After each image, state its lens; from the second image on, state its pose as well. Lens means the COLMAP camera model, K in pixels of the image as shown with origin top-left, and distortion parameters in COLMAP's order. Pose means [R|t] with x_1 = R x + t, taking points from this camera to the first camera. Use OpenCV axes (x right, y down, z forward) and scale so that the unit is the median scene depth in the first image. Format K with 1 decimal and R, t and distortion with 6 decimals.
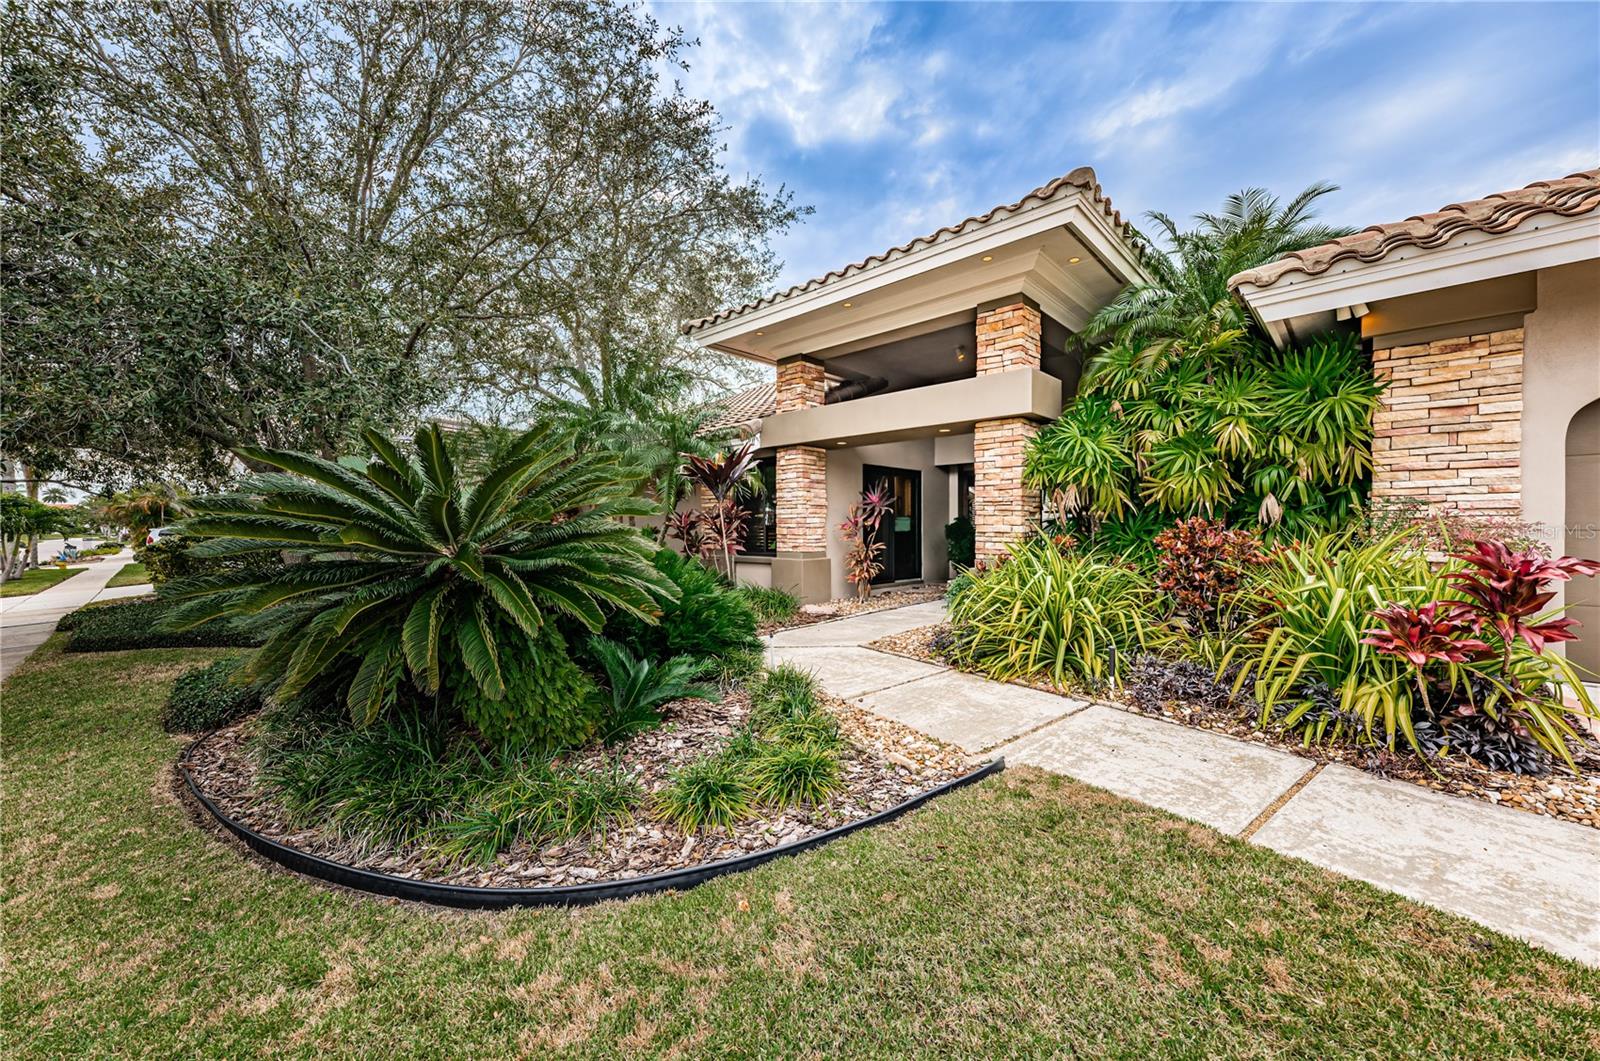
lens RADIAL K [[618.2, 0, 801.9], [0, 618.2, 530.5], [0, 0, 1]] dist [0.001084, 0.000112]
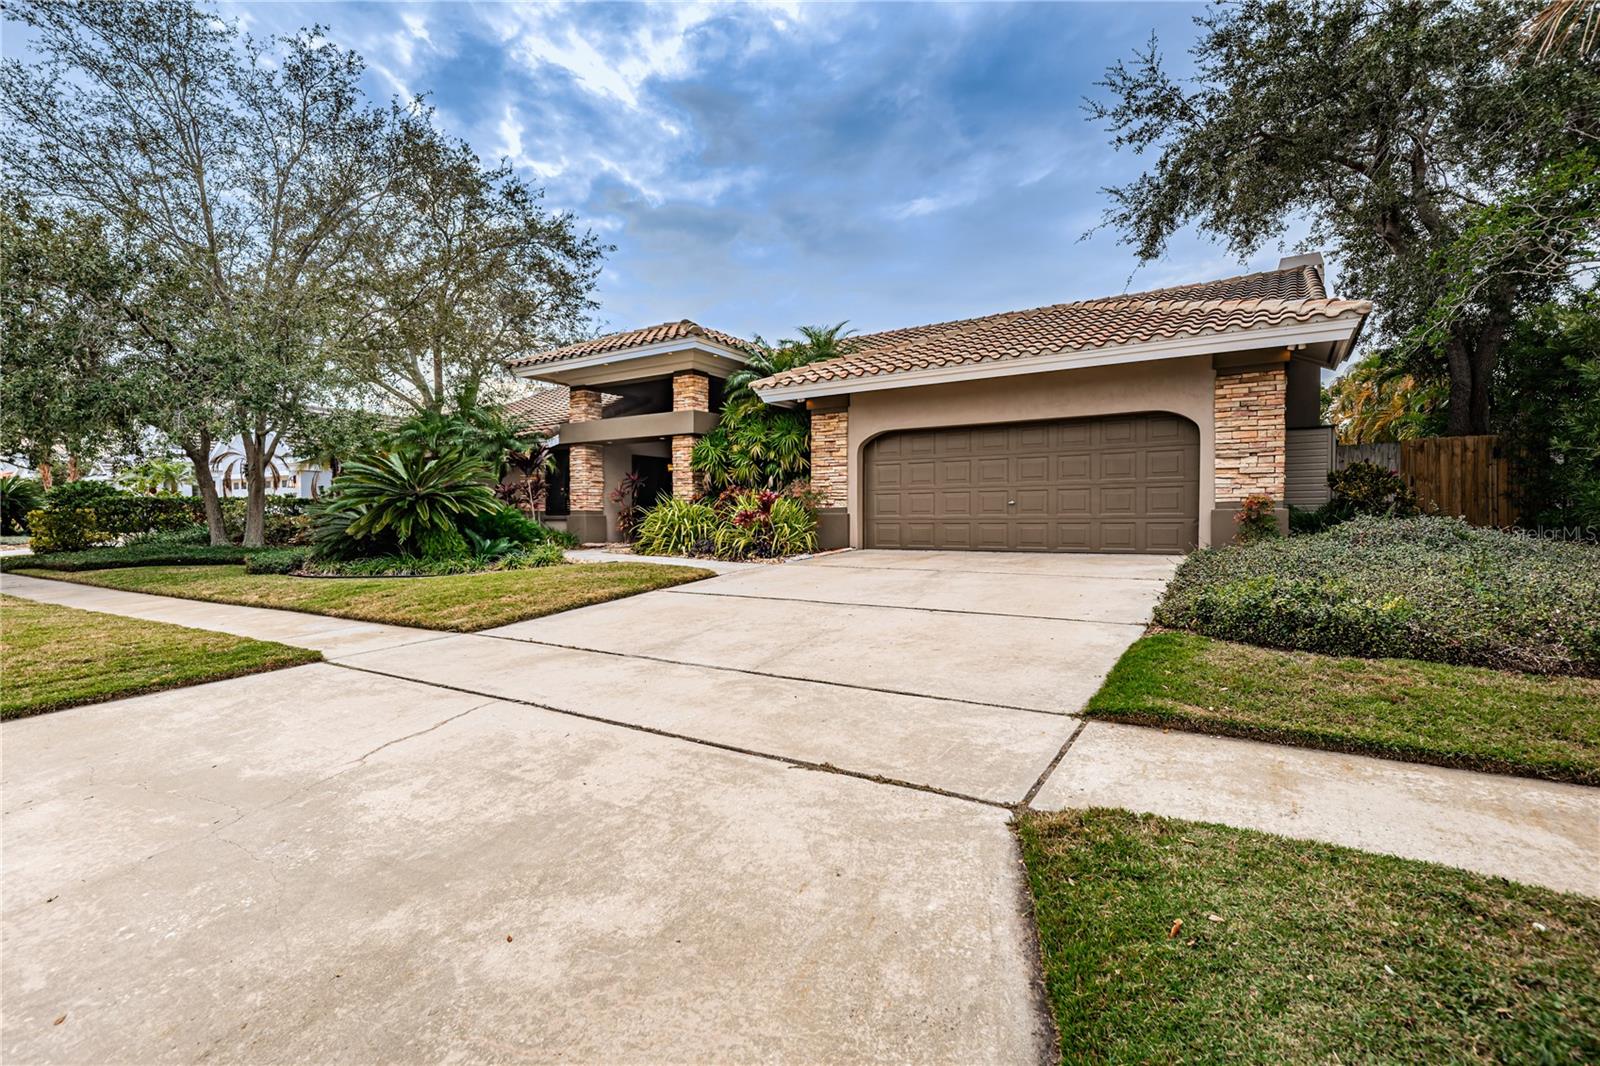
lens RADIAL K [[738.7, 0, 796.7], [0, 738.7, 531.9], [0, 0, 1]] dist [0.001236, 0.000013]
pose [[0.983698, -0.001603, 0.179822, 0.232118], [-0.000675, 0.999920, 0.012602, 0.078149], [-0.179828, -0.012518, 0.983618, -1.158318]]
